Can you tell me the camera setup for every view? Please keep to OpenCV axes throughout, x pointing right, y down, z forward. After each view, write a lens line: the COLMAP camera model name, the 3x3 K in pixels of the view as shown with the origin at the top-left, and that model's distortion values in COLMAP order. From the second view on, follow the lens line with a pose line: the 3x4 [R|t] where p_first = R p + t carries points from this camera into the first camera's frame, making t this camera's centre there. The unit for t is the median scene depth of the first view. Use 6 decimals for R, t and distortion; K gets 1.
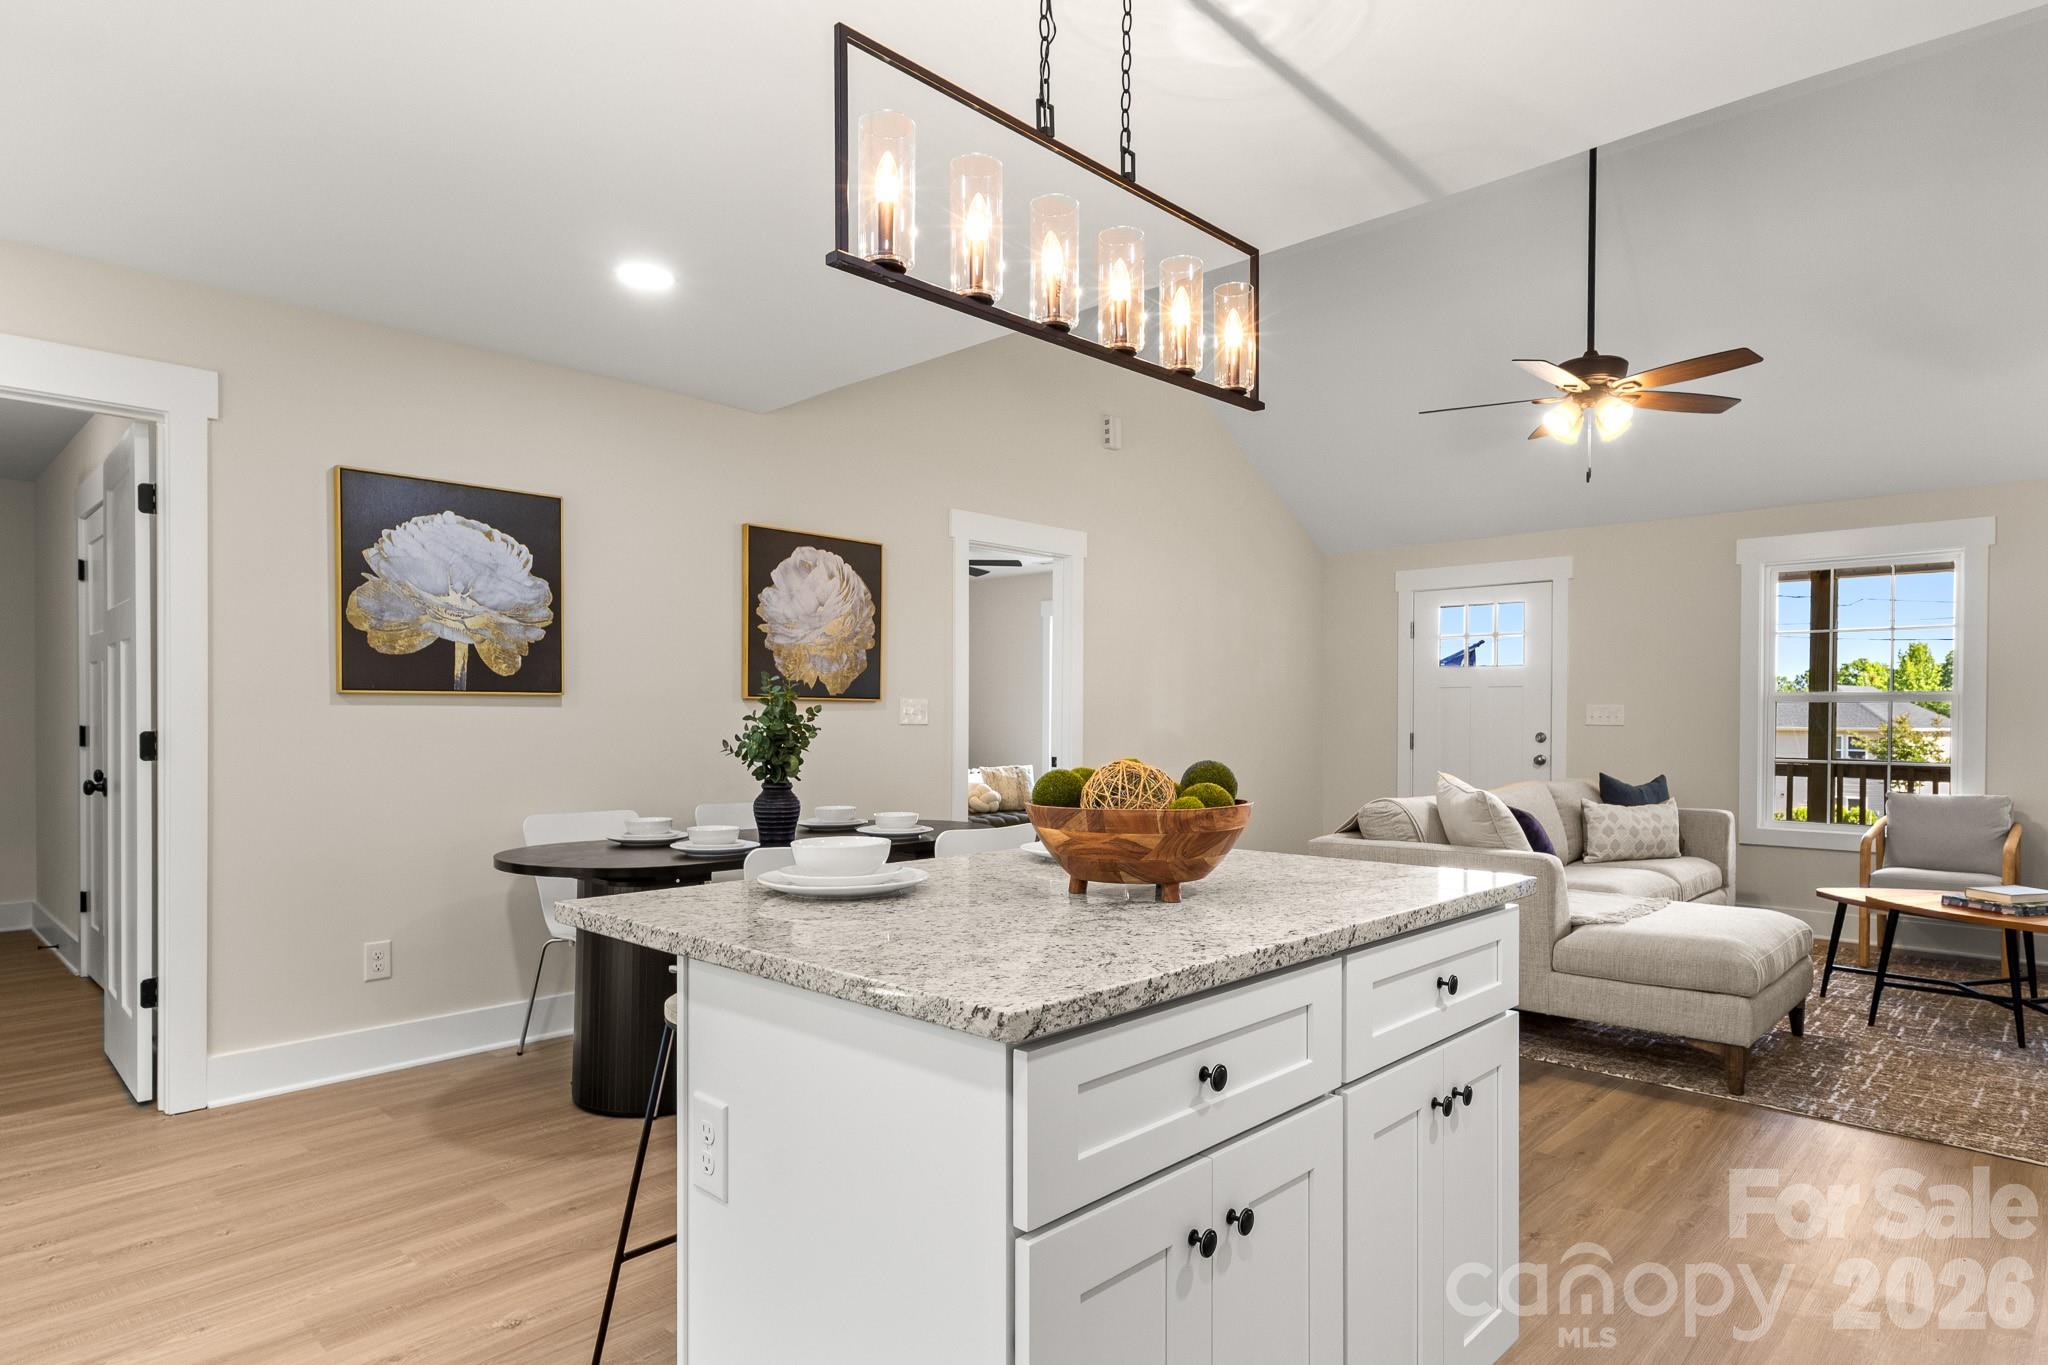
lens RADIAL K [[1140.1, 0, 1033.5], [0, 1140.1, 736.1], [0, 0, 1]] dist [0.003583, 0.000495]
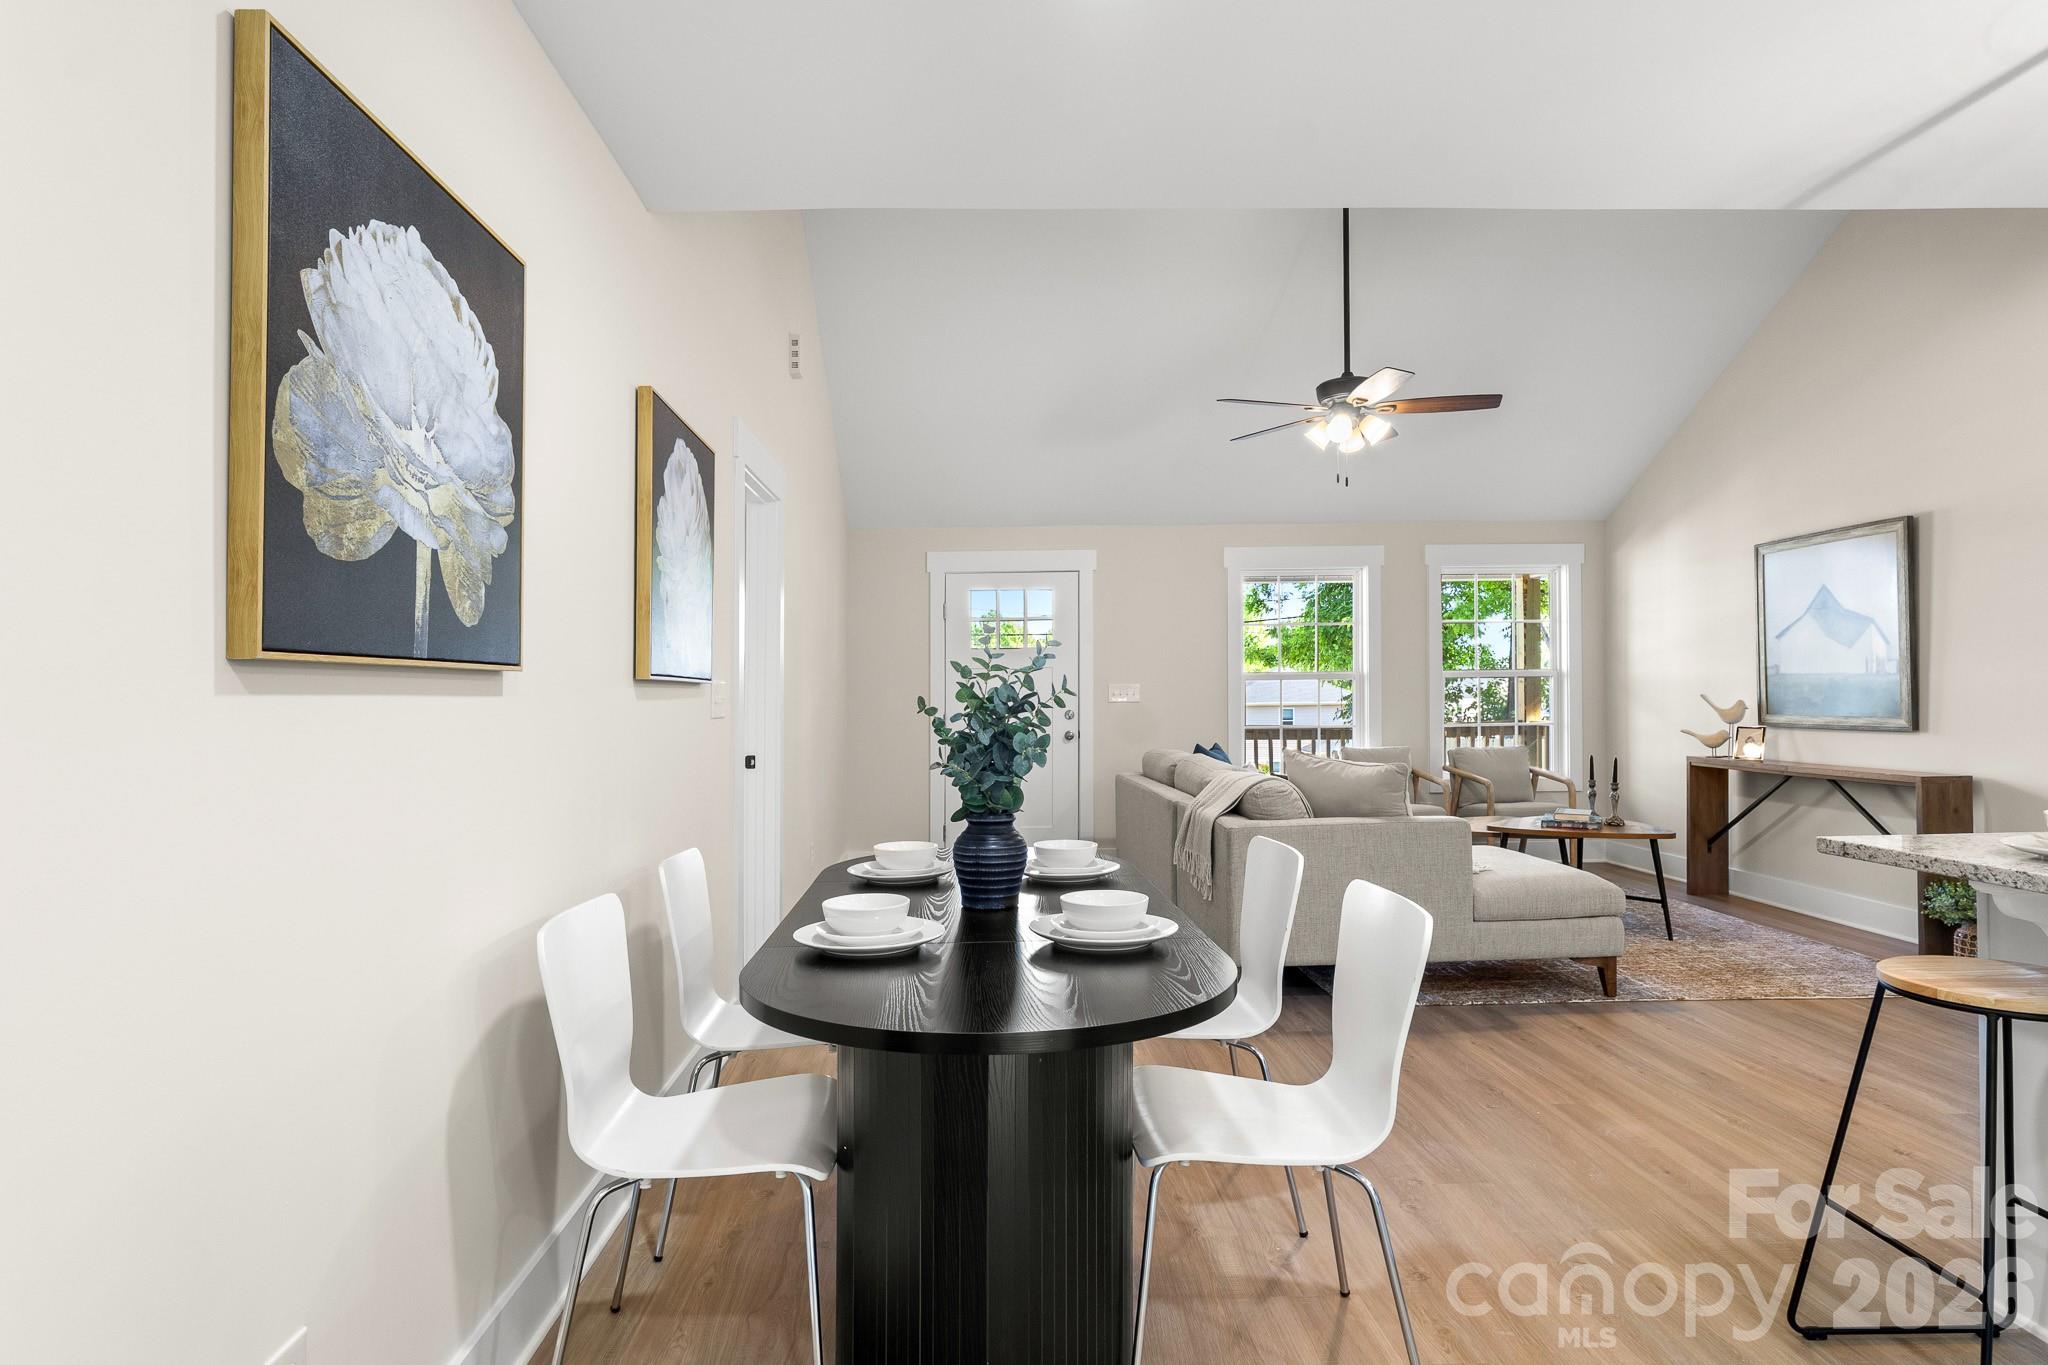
lens RADIAL K [[1094.7, 0, 989.8], [0, 1094.7, 696.4], [0, 0, 1]] dist [-0.003672, -0.000757]
pose [[0.715232, -0.013681, 0.698753, -0.591473], [0.027950, 0.999568, -0.009039, -0.014930], [-0.698328, 0.025996, 0.715305, 0.525920]]
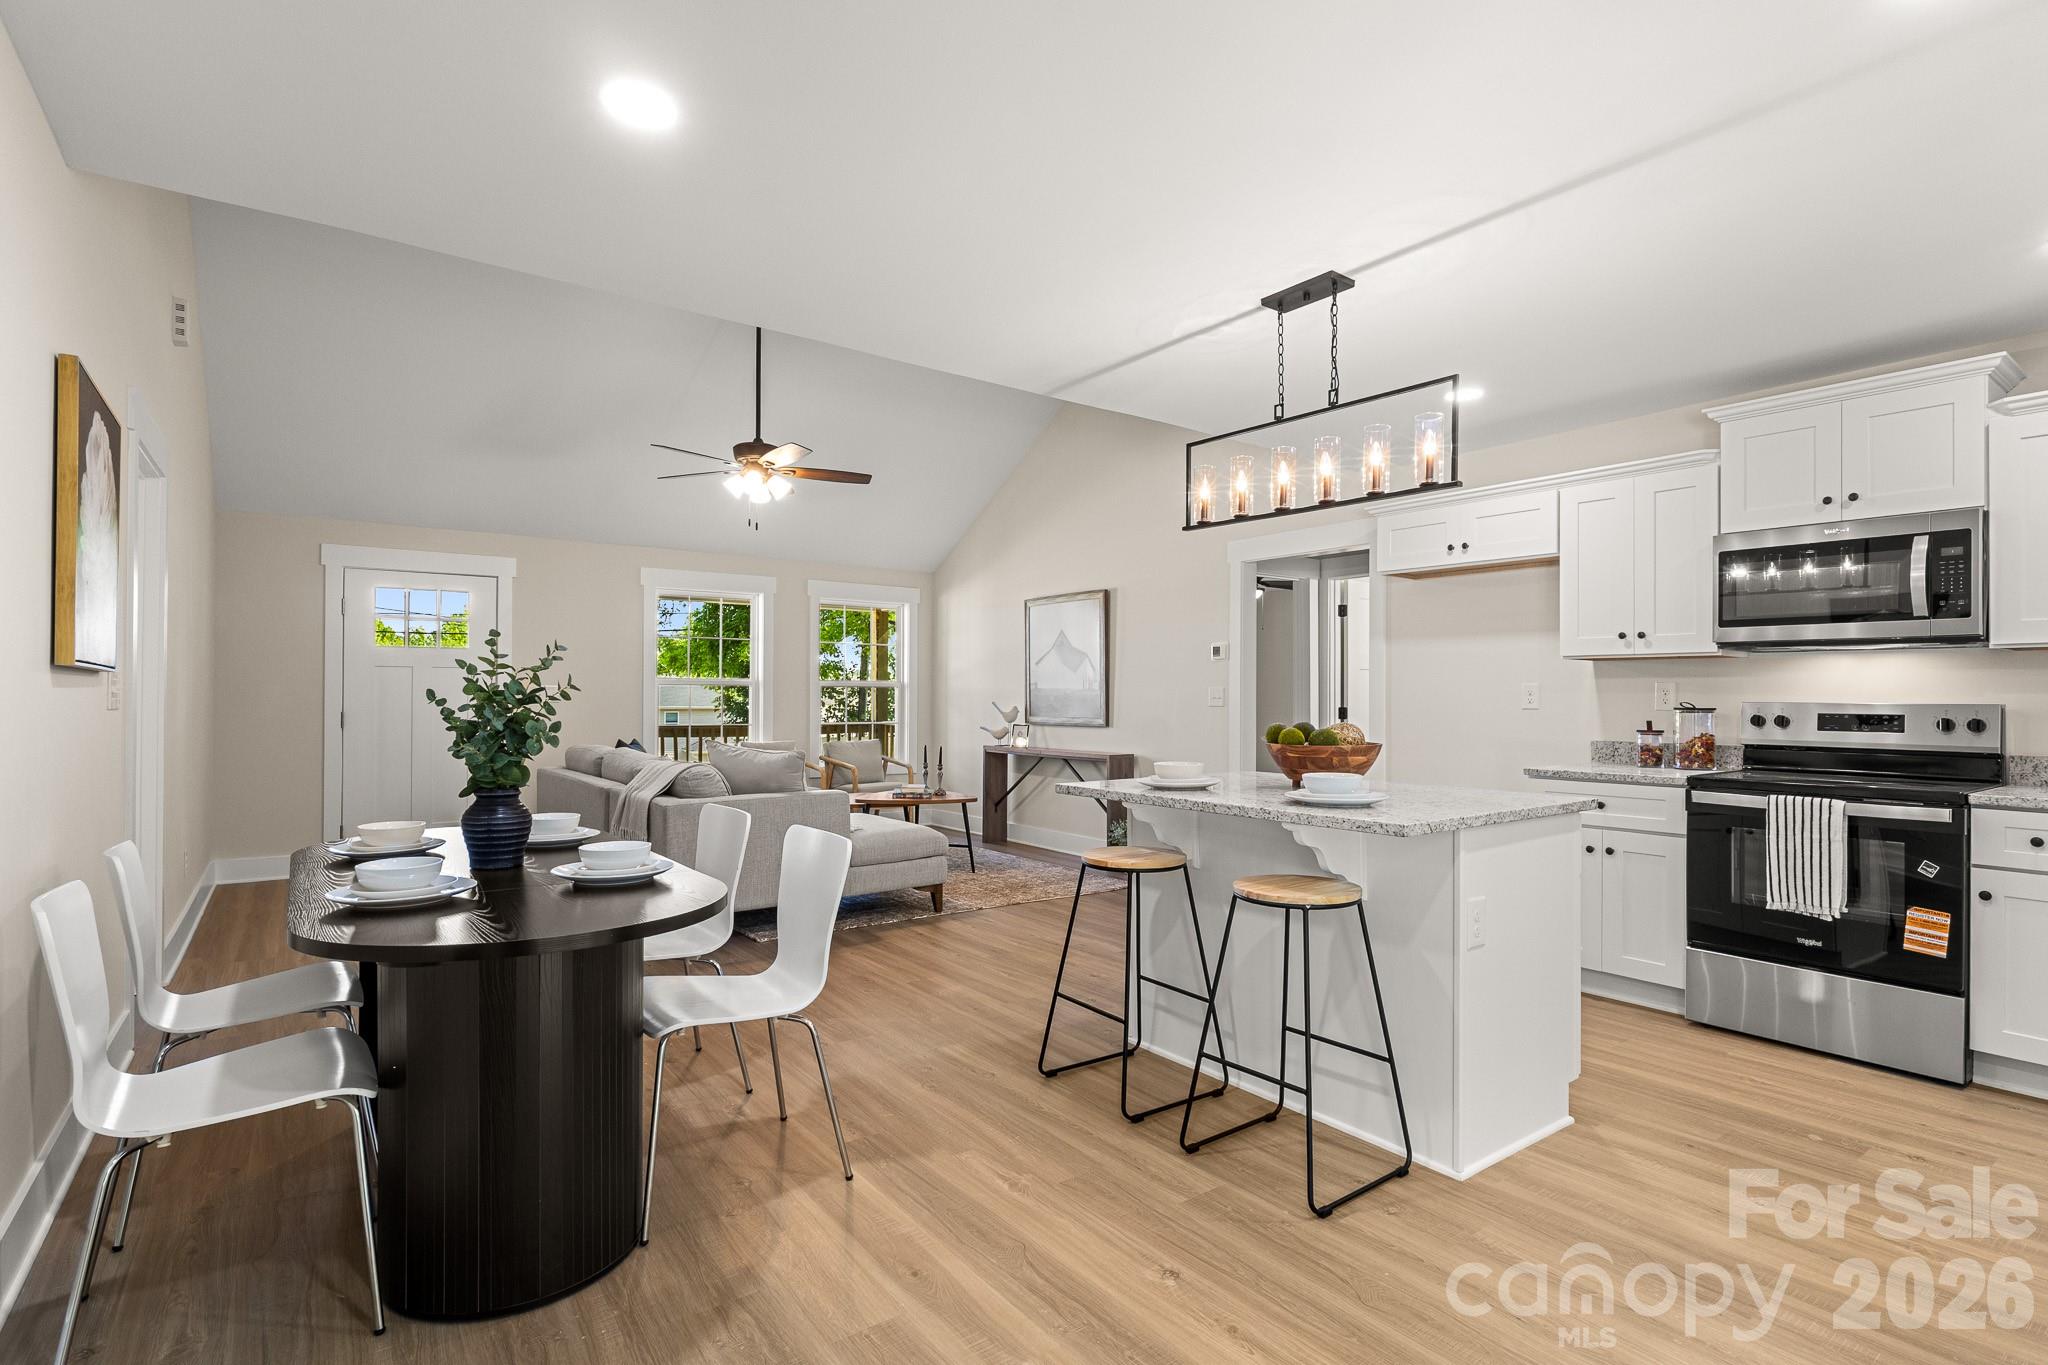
lens RADIAL K [[987.1, 0, 1028.3], [0, 987.1, 687.0], [0, 0, 1]] dist [-0.001755, -0.000748]
pose [[0.178222, 0.008472, 0.983954, -0.727597], [0.014556, 0.999831, -0.011245, -0.010607], [-0.983883, 0.016327, 0.178069, 0.504587]]
